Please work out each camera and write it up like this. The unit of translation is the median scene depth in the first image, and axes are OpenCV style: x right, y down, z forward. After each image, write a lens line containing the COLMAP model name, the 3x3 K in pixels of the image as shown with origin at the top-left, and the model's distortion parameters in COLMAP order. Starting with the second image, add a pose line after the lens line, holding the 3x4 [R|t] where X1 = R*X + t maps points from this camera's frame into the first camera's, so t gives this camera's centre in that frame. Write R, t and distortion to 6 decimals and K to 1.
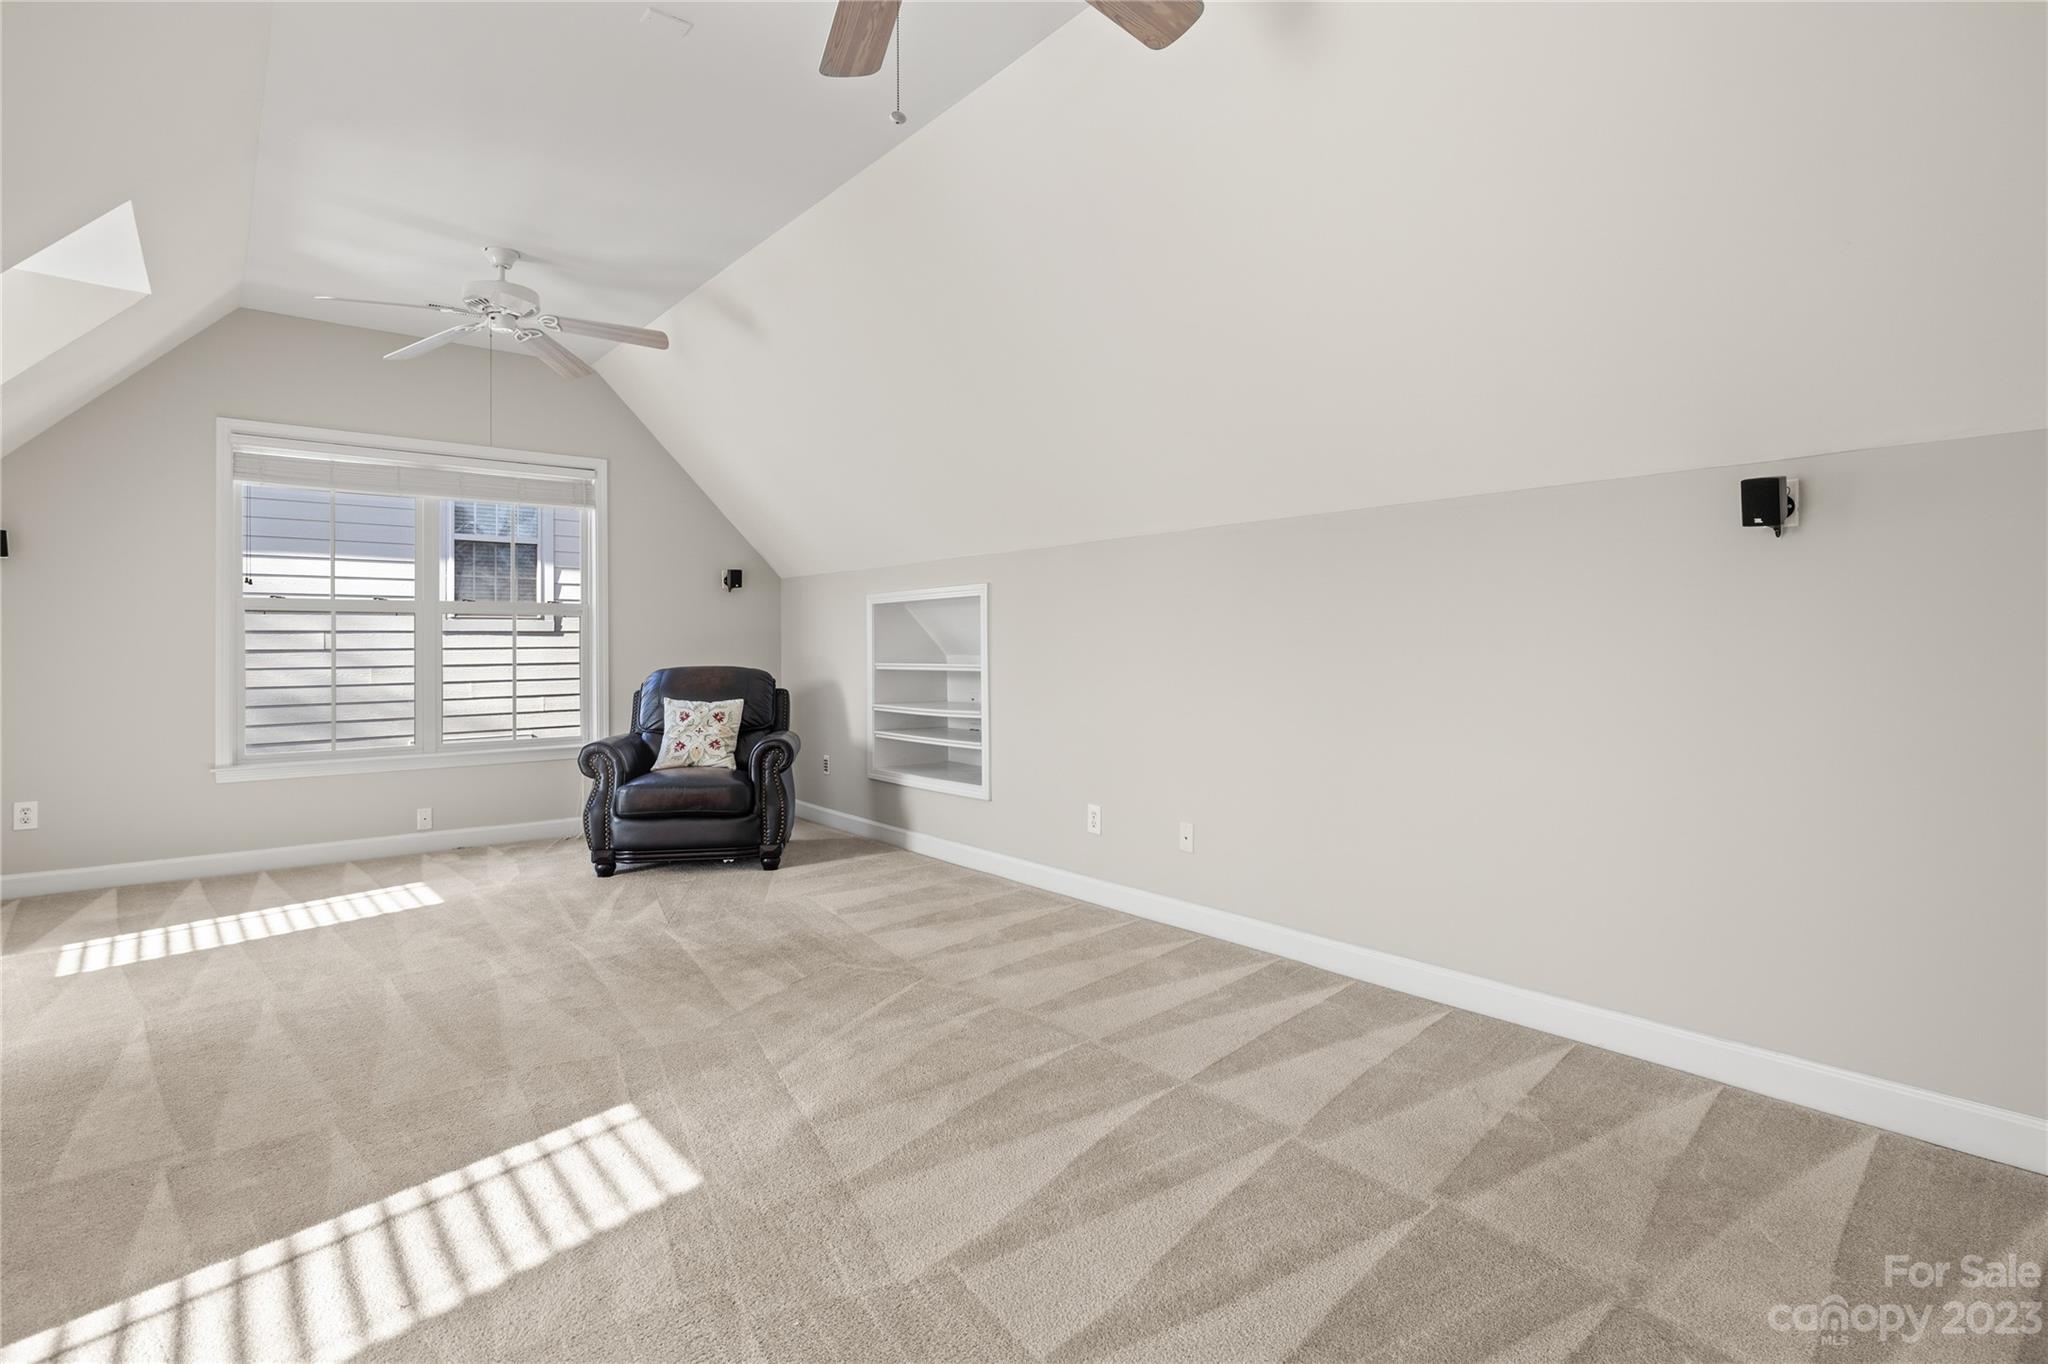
lens RADIAL K [[979.1, 0, 1026.4], [0, 979.1, 661.1], [0, 0, 1]] dist [-0.000073, 0.001014]
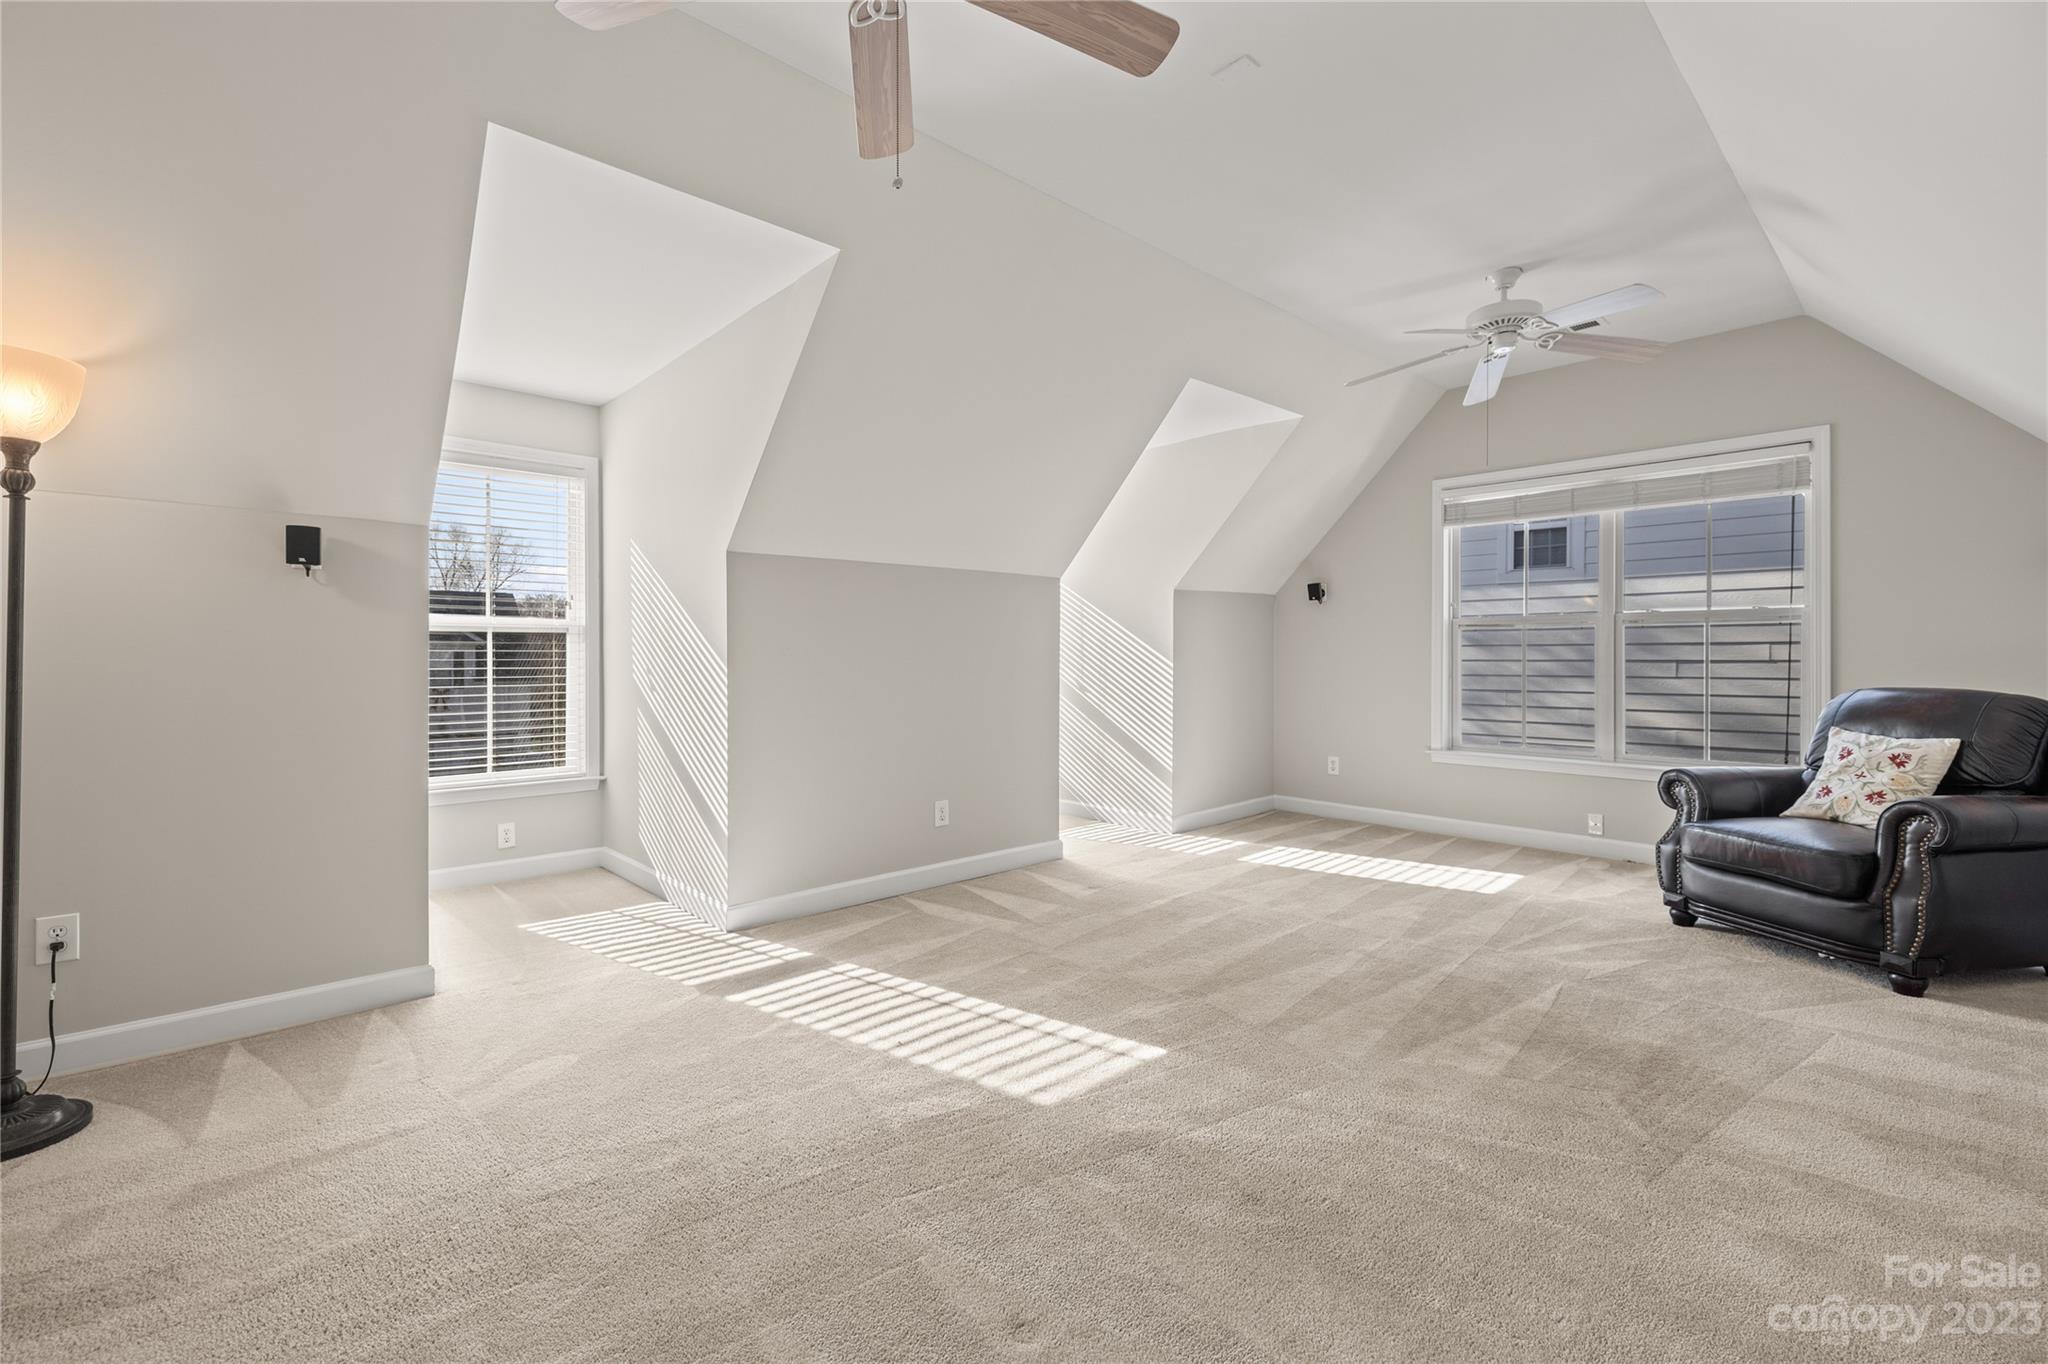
lens RADIAL K [[880.1, 0, 1019.9], [0, 880.1, 675.0], [0, 0, 1]] dist [0.000590, 0.000227]
pose [[0.082388, 0.024634, -0.996296, 0.414957], [-0.019958, 0.999535, 0.023064, -0.009585], [0.996400, 0.017984, 0.082841, 0.500229]]
